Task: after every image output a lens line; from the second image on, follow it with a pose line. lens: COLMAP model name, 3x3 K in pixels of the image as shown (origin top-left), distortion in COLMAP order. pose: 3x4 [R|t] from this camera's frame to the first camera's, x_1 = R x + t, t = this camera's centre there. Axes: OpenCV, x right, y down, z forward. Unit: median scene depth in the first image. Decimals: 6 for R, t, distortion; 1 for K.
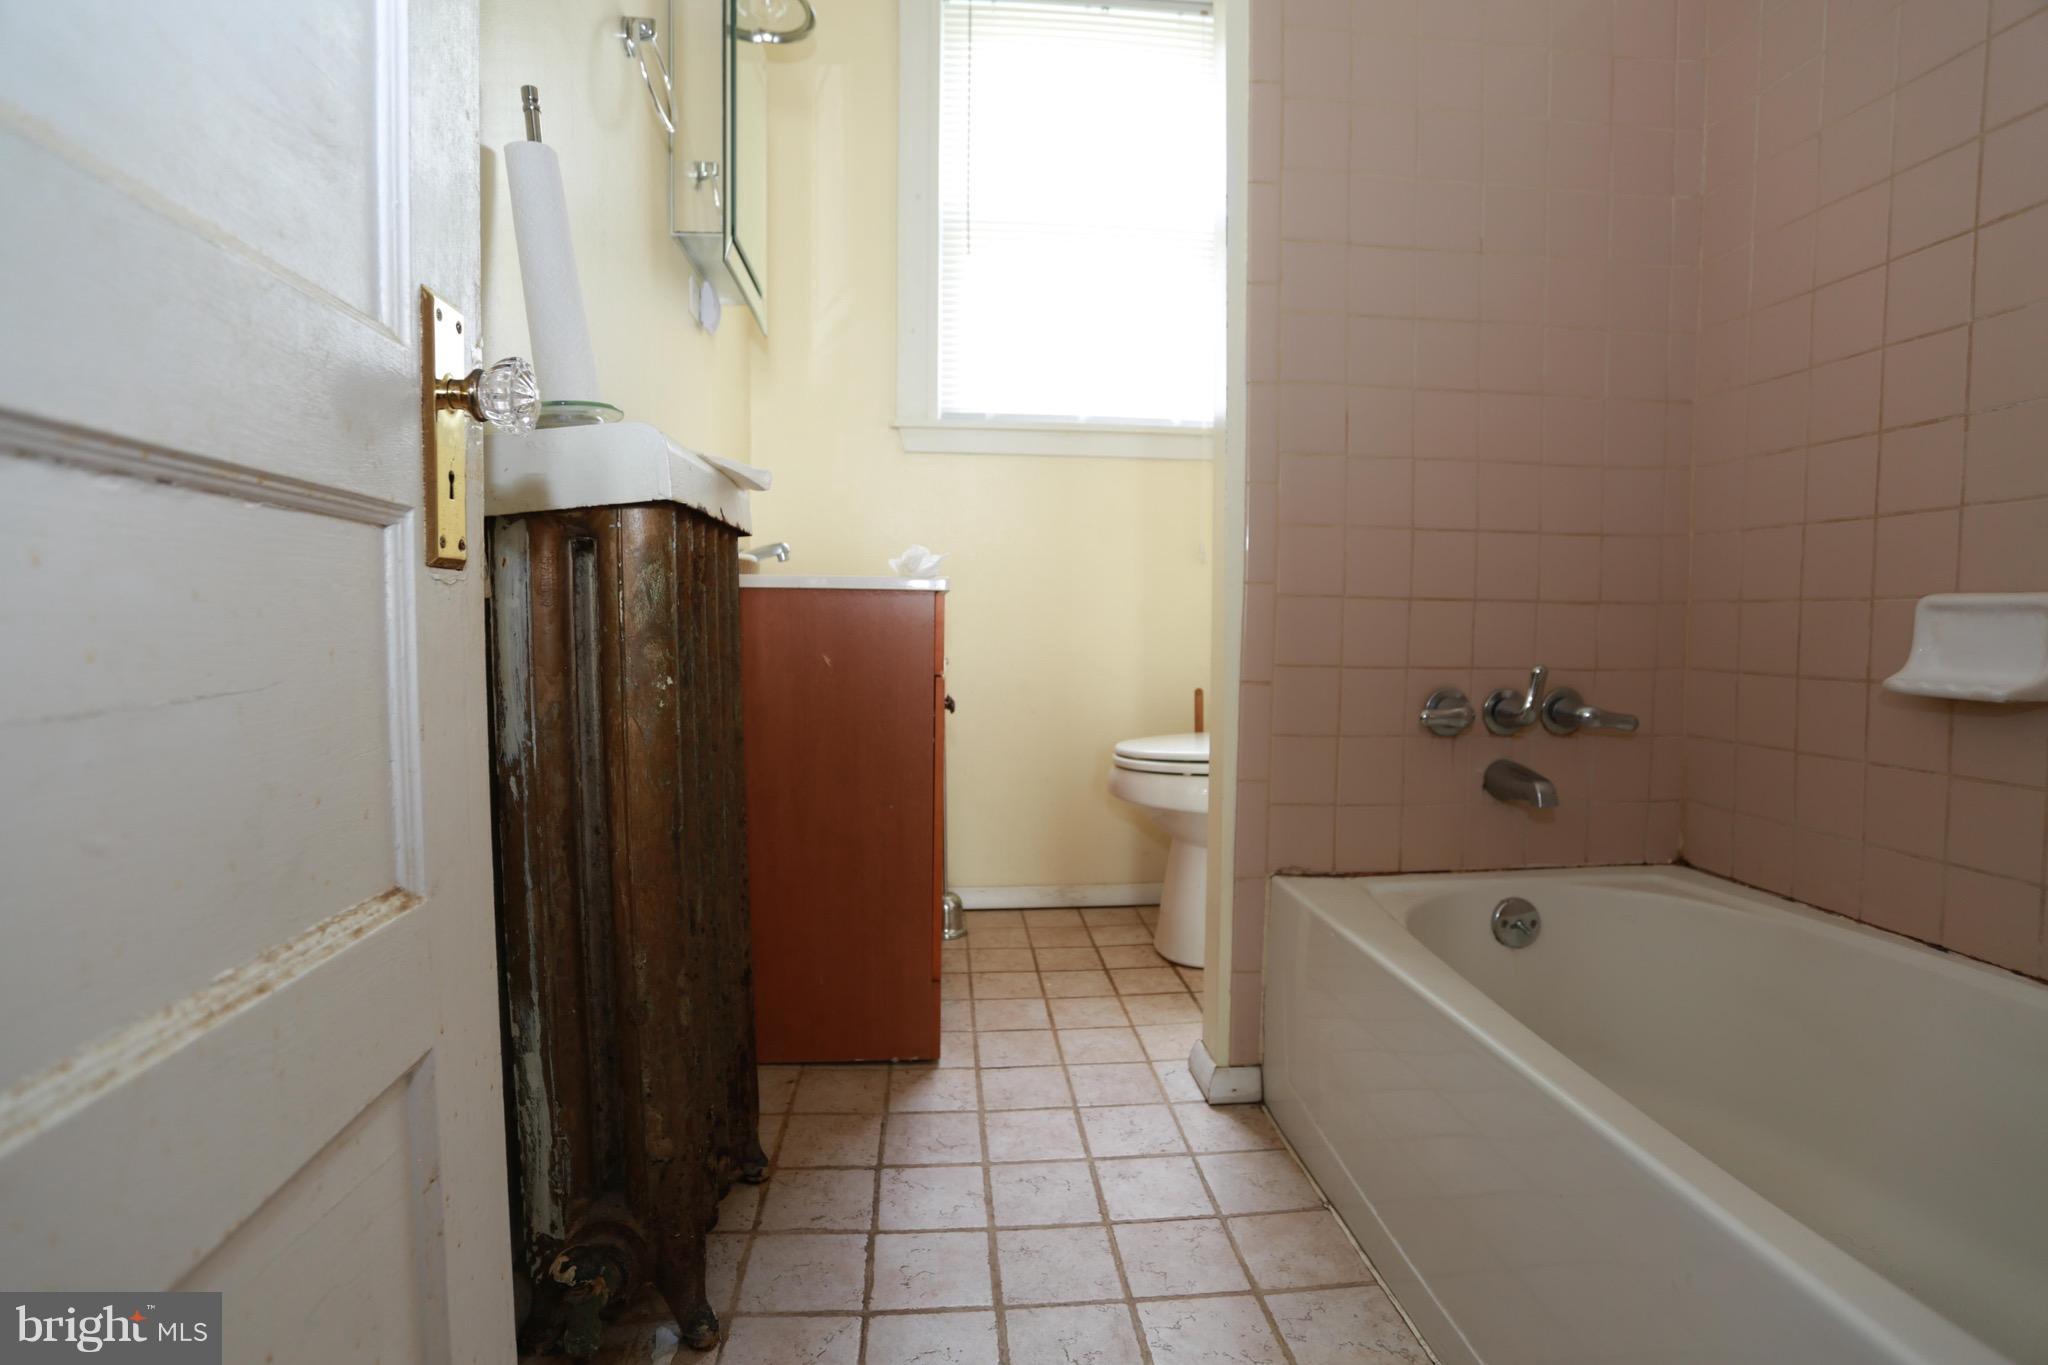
lens RADIAL K [[1009.1, 0, 1022.0], [0, 1009.1, 688.7], [0, 0, 1]] dist [-0.047169, 0.006851]
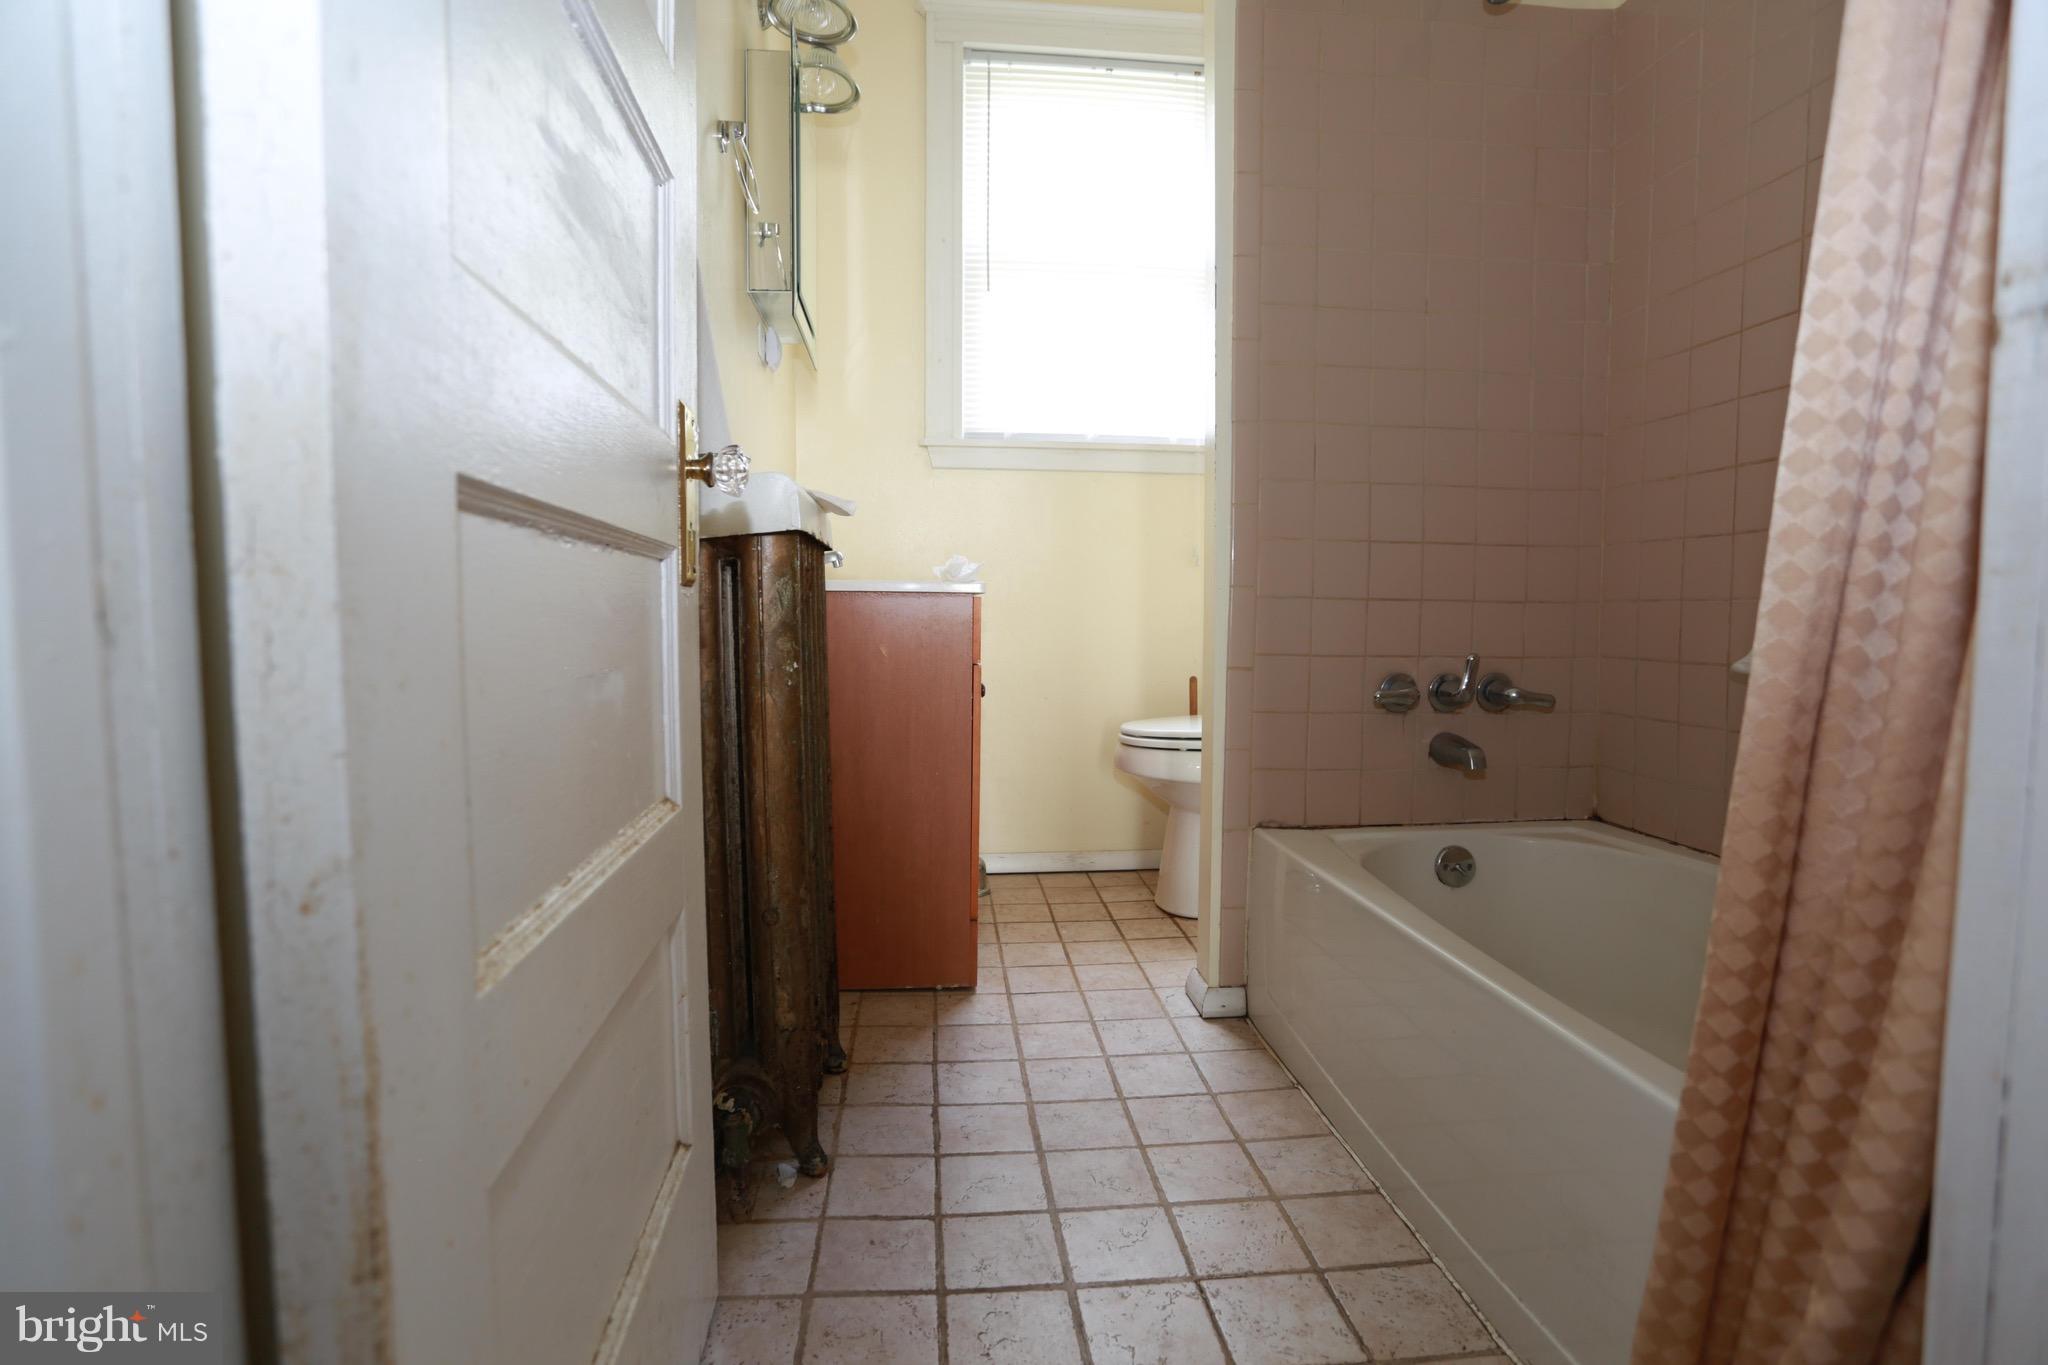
lens RADIAL K [[1009.1, 0, 1027.9], [0, 1009.1, 688.0], [0, 0, 1]] dist [-0.047169, 0.006851]
pose [[0.999939, -0.002863, 0.010642, -0.036354], [0.002811, 0.999984, 0.004953, 0.010539], [-0.010656, -0.004923, 0.999931, -0.211456]]
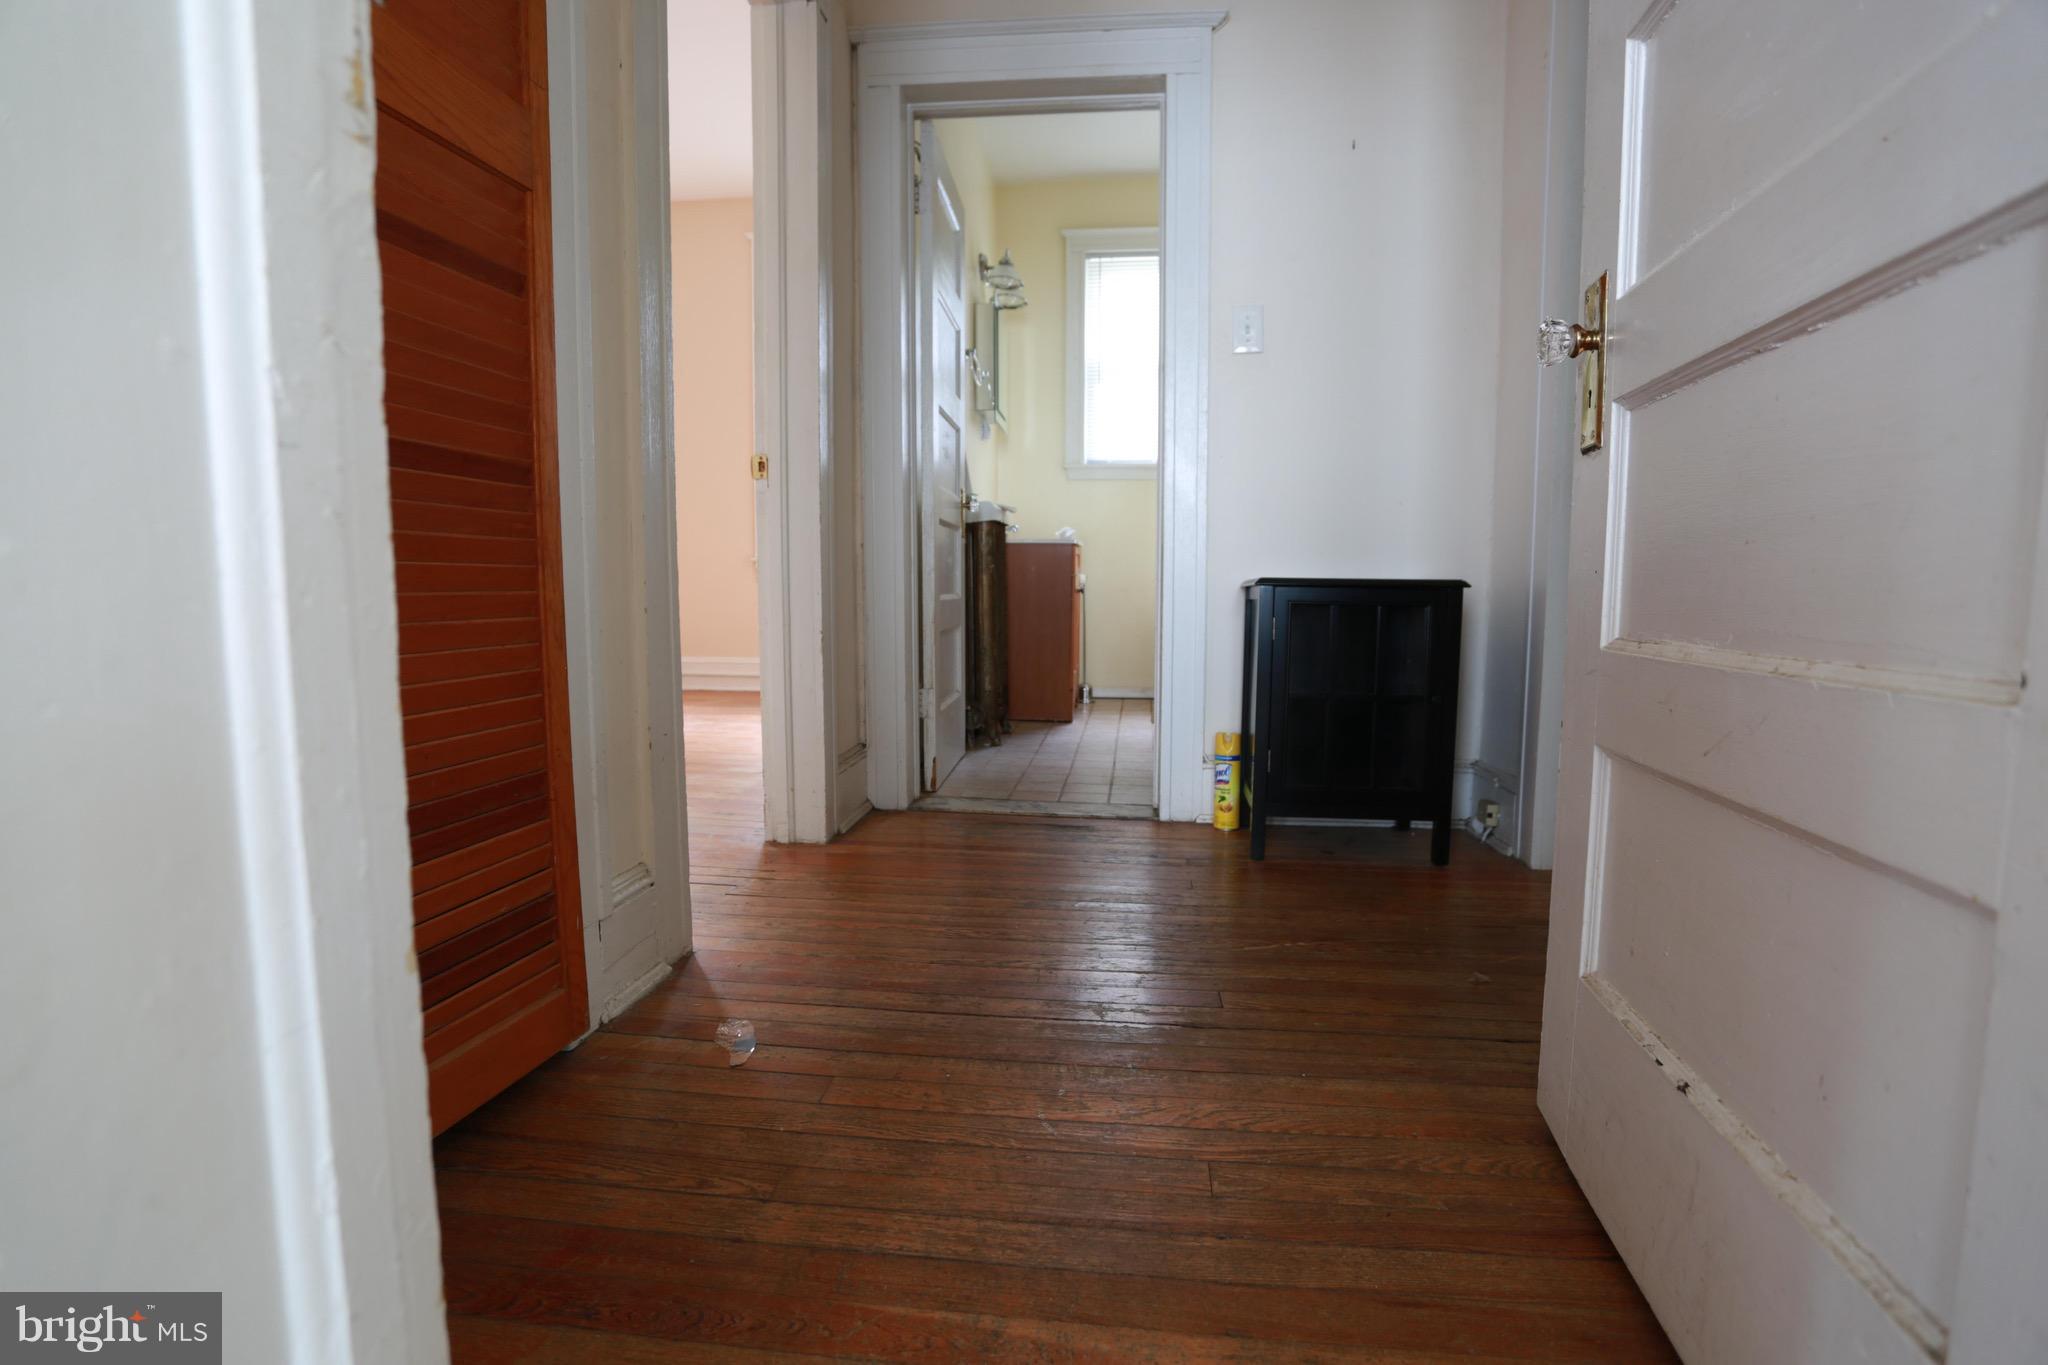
lens RADIAL K [[1009.1, 0, 1022.3], [0, 1009.1, 686.1], [0, 0, 1]] dist [-0.047169, 0.006851]
pose [[0.979874, 0.015464, -0.199015, 0.353214], [-0.008595, 0.999339, 0.035333, 0.204004], [0.199430, -0.032912, 0.979359, -1.814454]]
